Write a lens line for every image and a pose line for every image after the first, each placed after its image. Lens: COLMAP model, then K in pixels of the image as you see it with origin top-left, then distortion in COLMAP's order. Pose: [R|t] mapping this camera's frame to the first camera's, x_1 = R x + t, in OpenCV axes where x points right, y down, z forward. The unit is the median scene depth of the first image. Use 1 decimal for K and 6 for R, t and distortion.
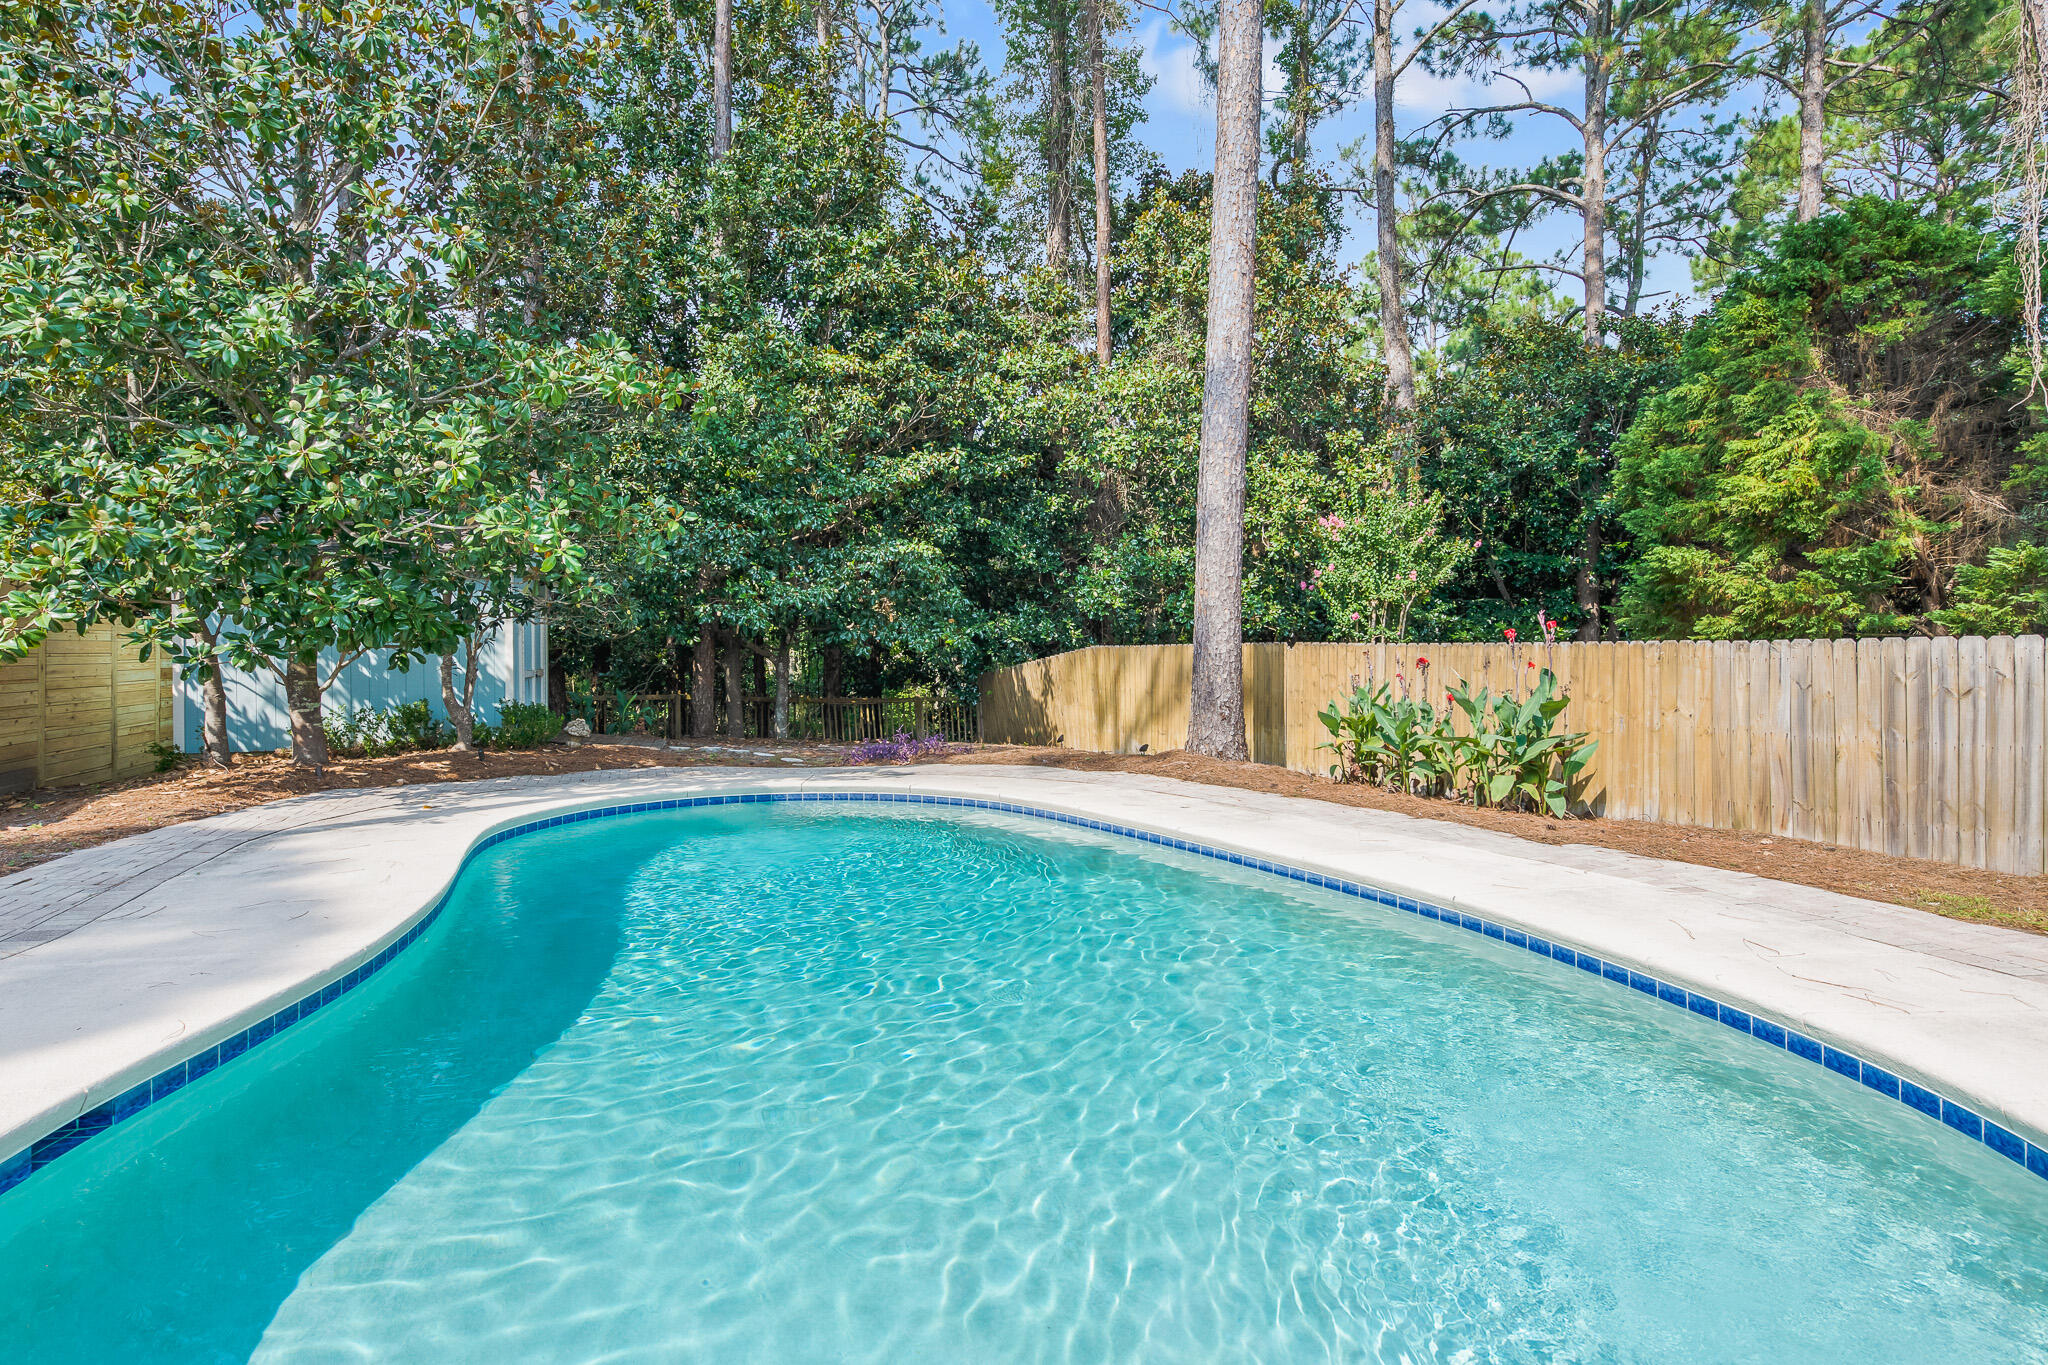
lens RADIAL K [[1032.3, 0, 1014.2], [0, 1032.3, 667.1], [0, 0, 1]] dist [-0.001173, -0.000750]
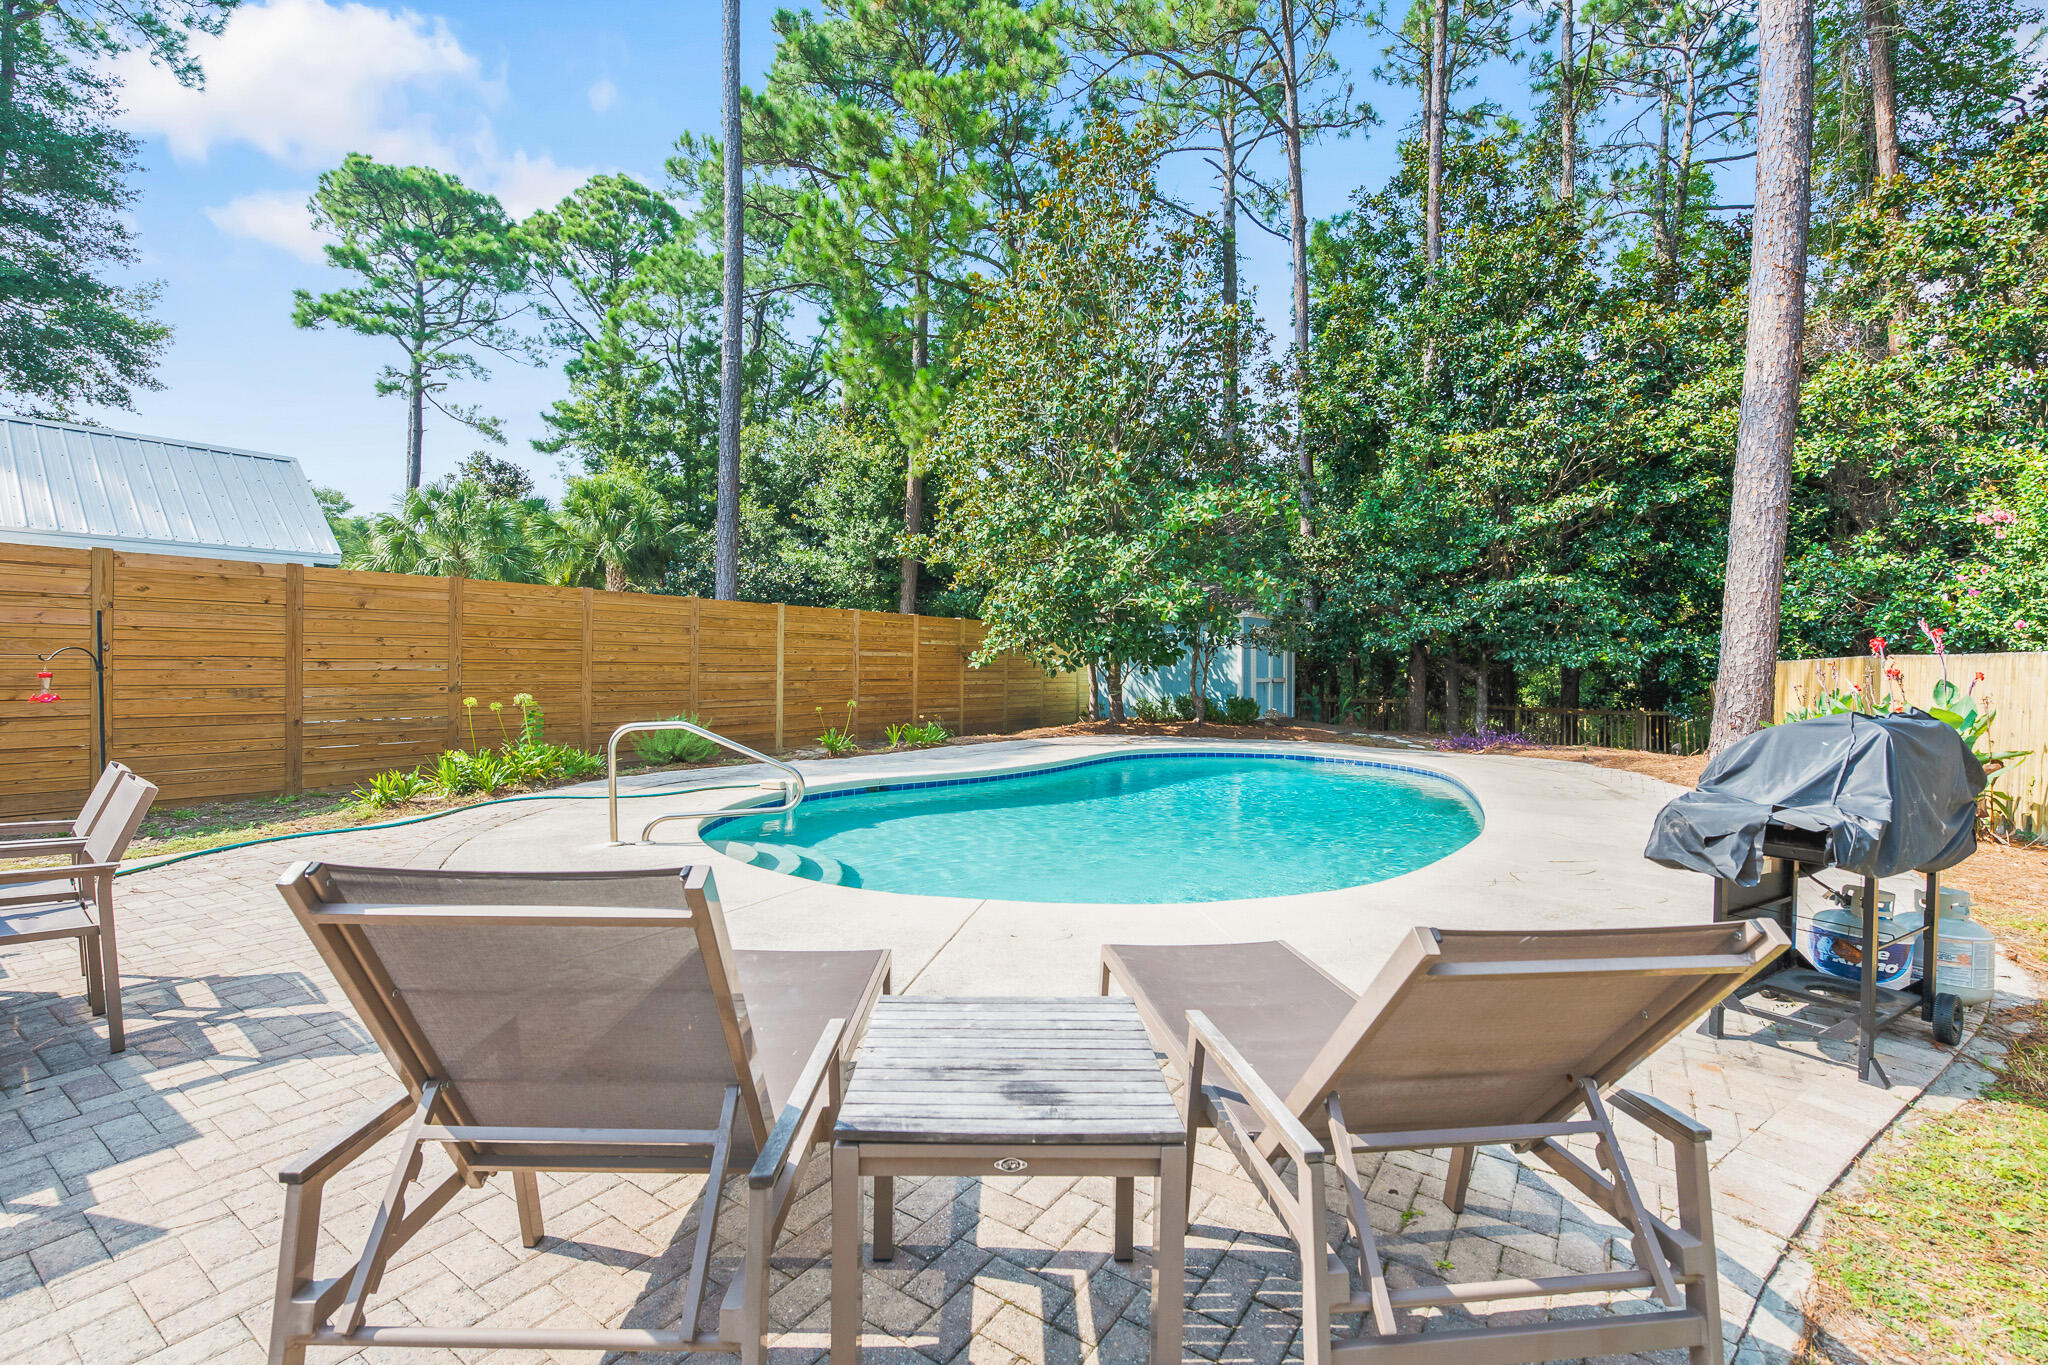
lens RADIAL K [[886.7, 0, 1022.0], [0, 886.7, 673.5], [0, 0, 1]] dist [-0.000087, -0.000014]
pose [[0.587010, 0.006000, -0.809558, 0.543436], [-0.017849, 0.999825, -0.005533, 0.013370], [0.809383, 0.017698, 0.587014, -0.125835]]
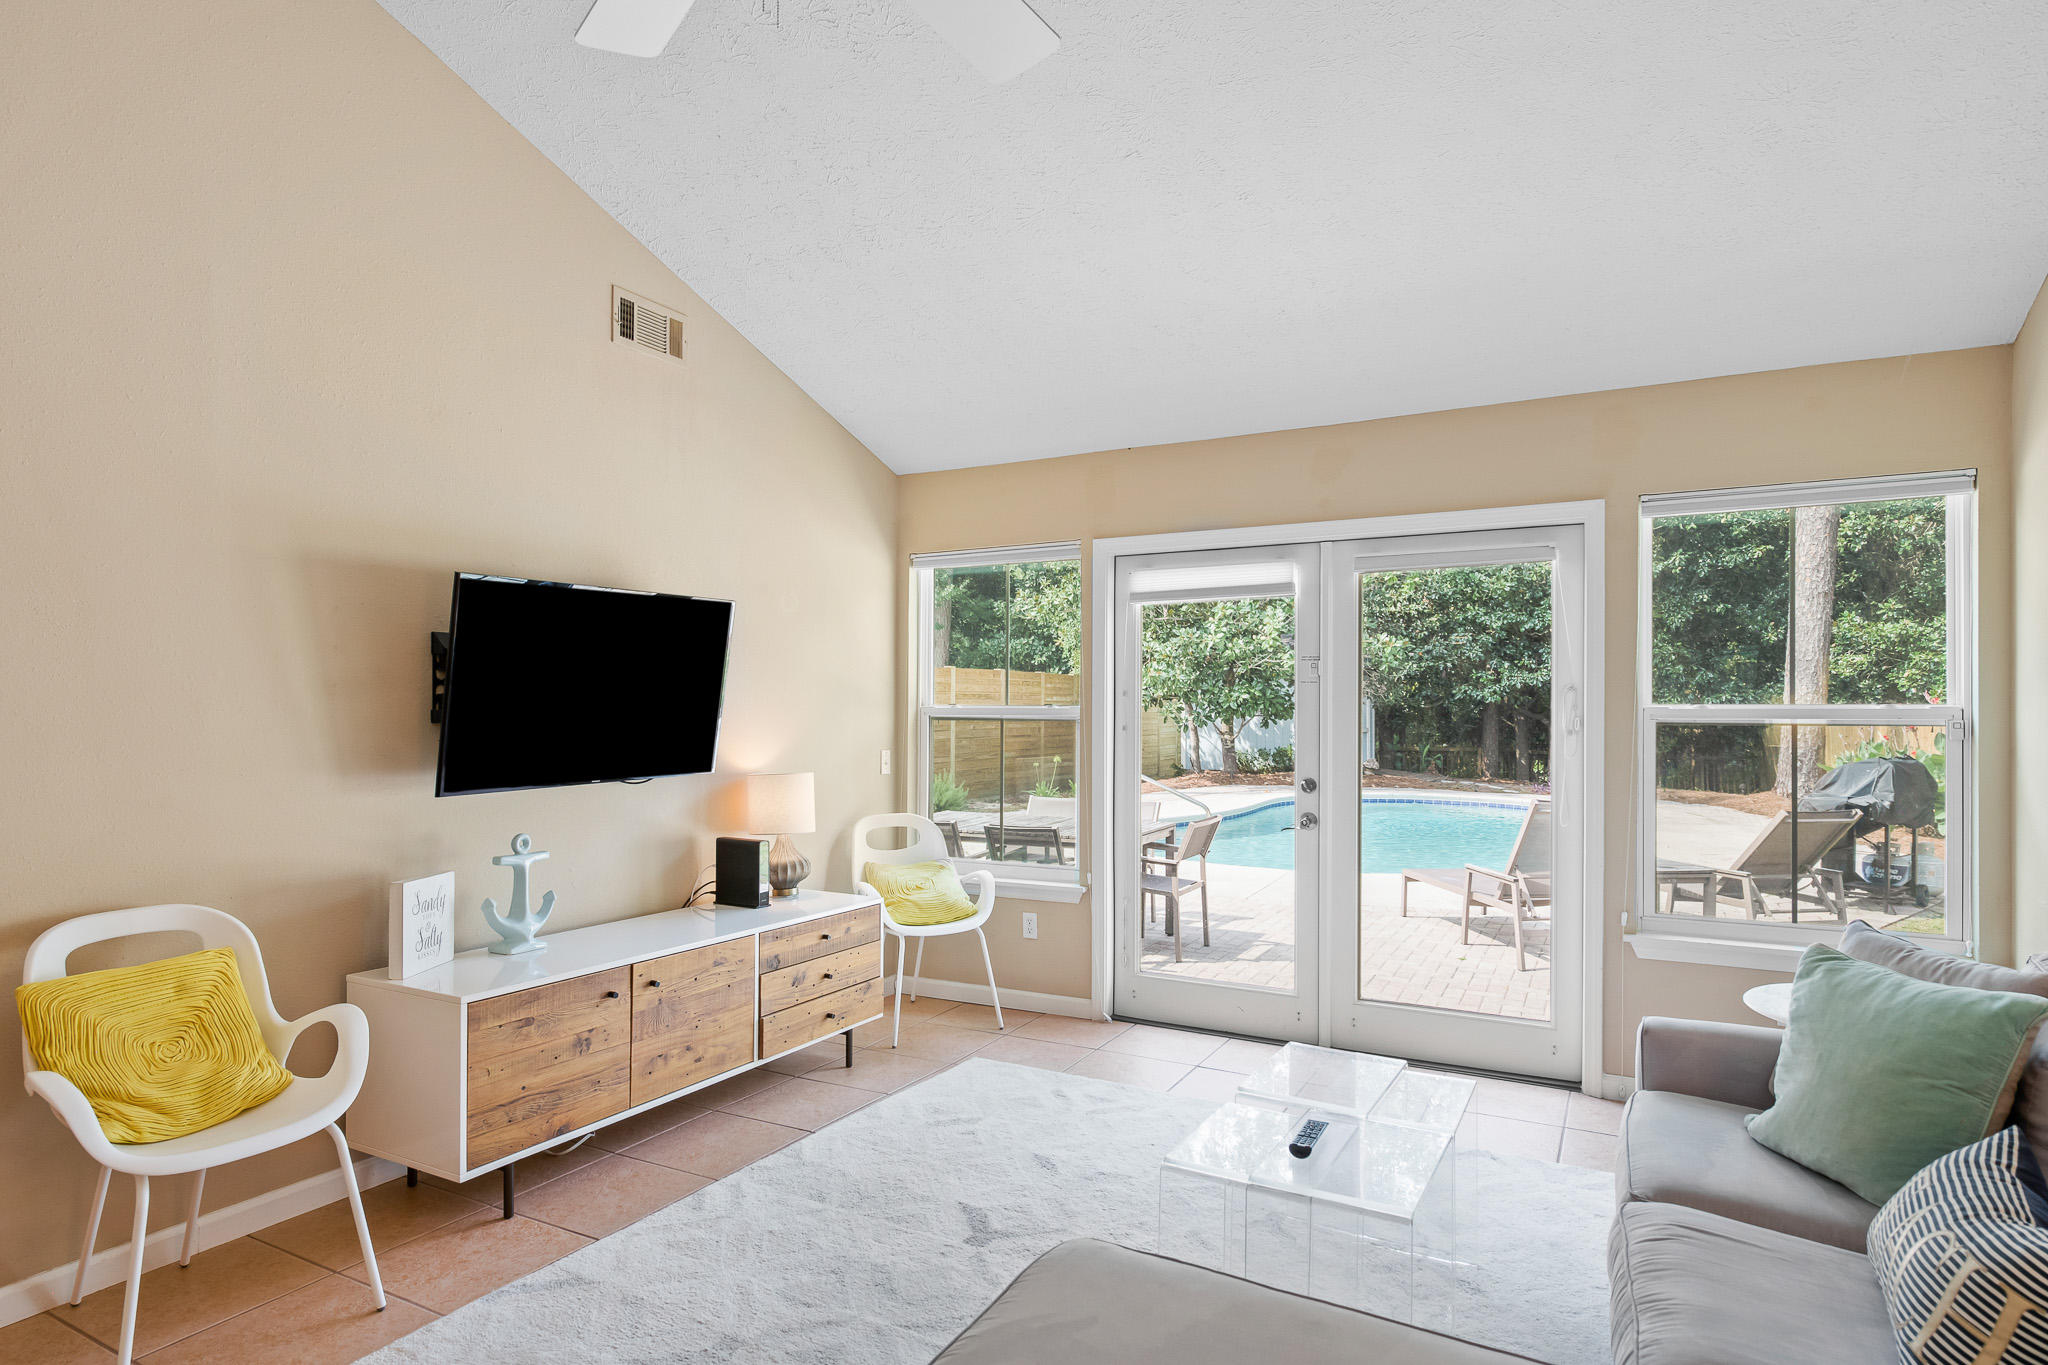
lens RADIAL K [[1119.0, 0, 1012.7], [0, 1119.0, 711.0], [0, 0, 1]] dist [0.001769, -0.001698]
pose [[0.656963, -0.004882, -0.753907, 0.665889], [-0.007313, 0.999891, -0.012847, 0.001496], [0.753888, 0.013953, 0.656855, -0.734567]]
